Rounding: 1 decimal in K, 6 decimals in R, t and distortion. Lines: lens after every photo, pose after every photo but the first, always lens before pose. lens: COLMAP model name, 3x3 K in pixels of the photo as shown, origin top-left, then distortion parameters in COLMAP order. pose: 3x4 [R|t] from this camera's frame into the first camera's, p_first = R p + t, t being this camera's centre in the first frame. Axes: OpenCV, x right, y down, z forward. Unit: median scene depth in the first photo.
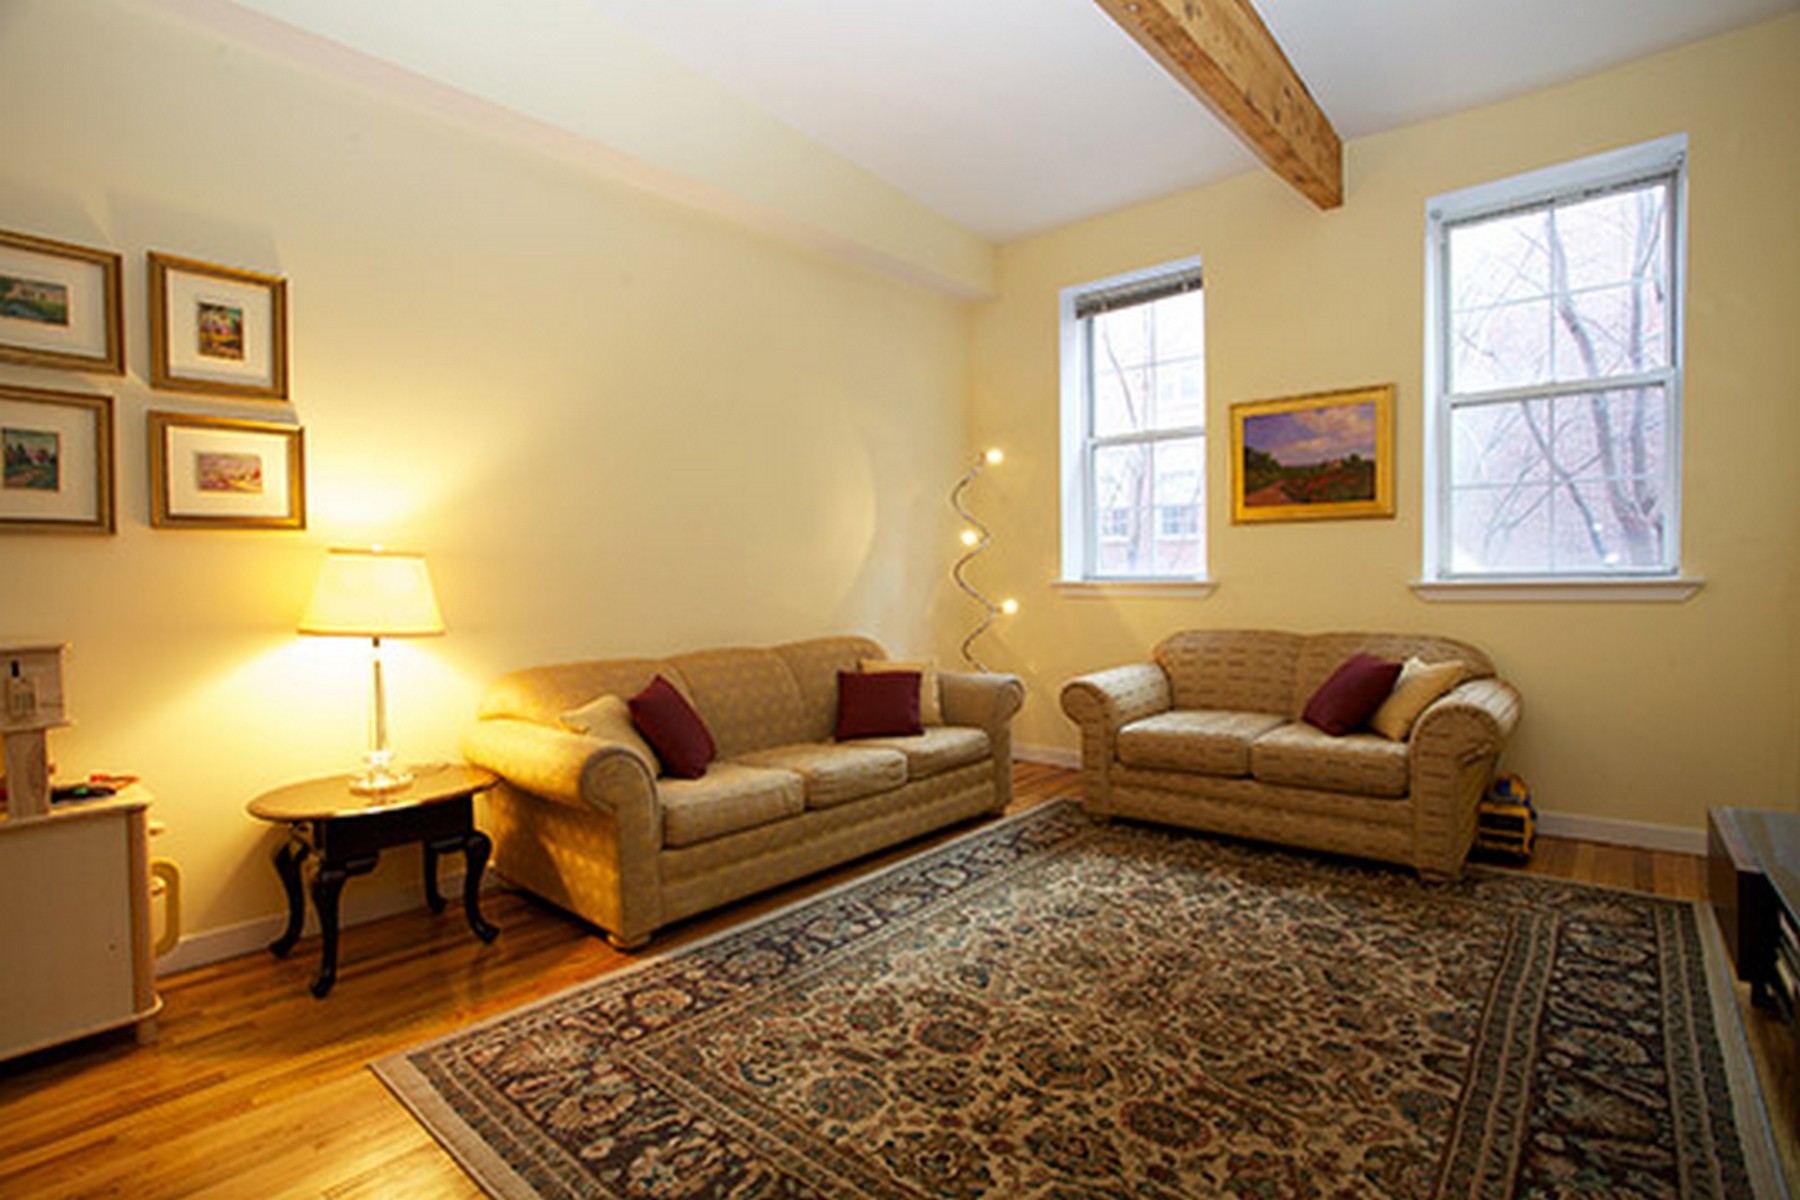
lens RADIAL K [[860.3, 0, 908.5], [0, 860.3, 606.9], [0, 0, 1]] dist [-0.056751, 0.004551]
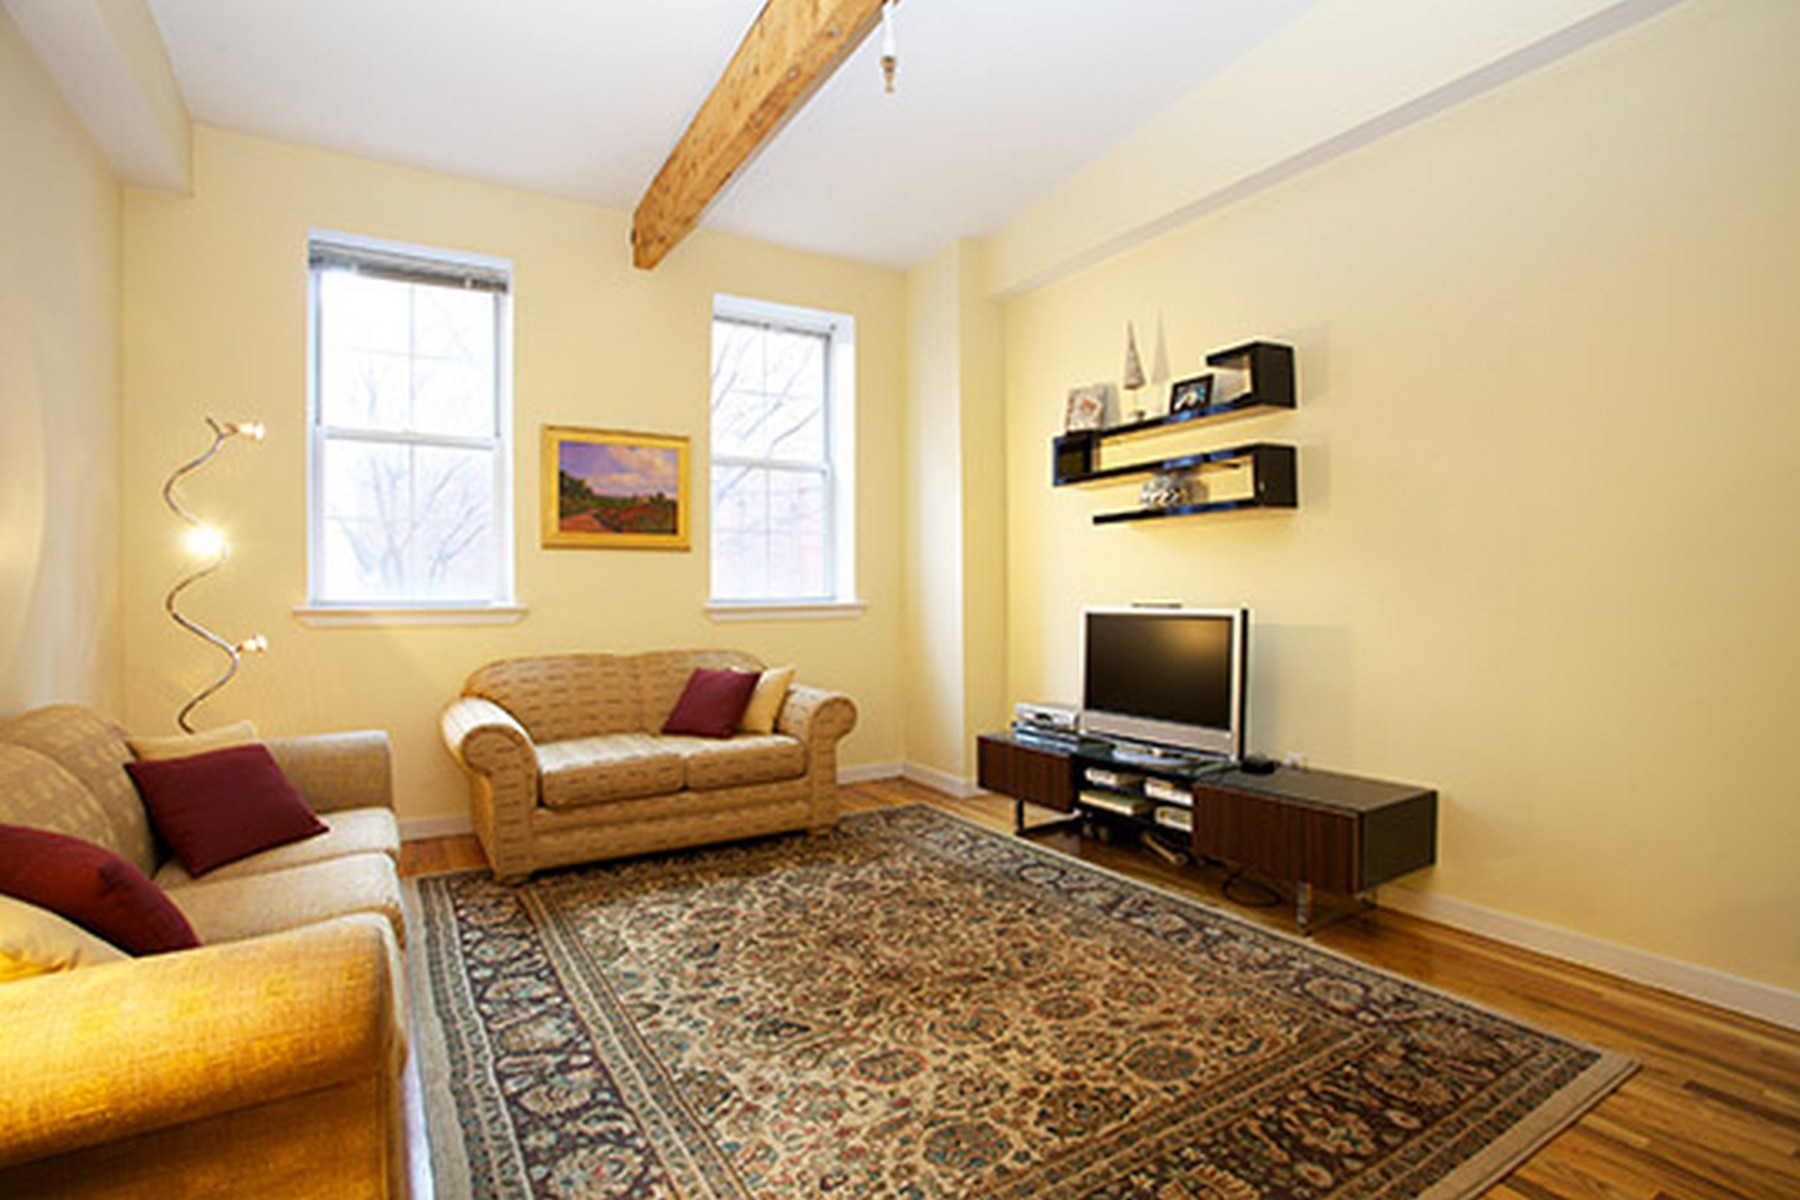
lens RADIAL K [[860.3, 0, 899.6], [0, 860.3, 597.8], [0, 0, 1]] dist [-0.056751, 0.004551]
pose [[0.310903, 0.011432, 0.950373, -0.538294], [0.032987, 0.999195, -0.022811, -0.004834], [-0.949869, 0.038442, 0.310275, 0.409499]]
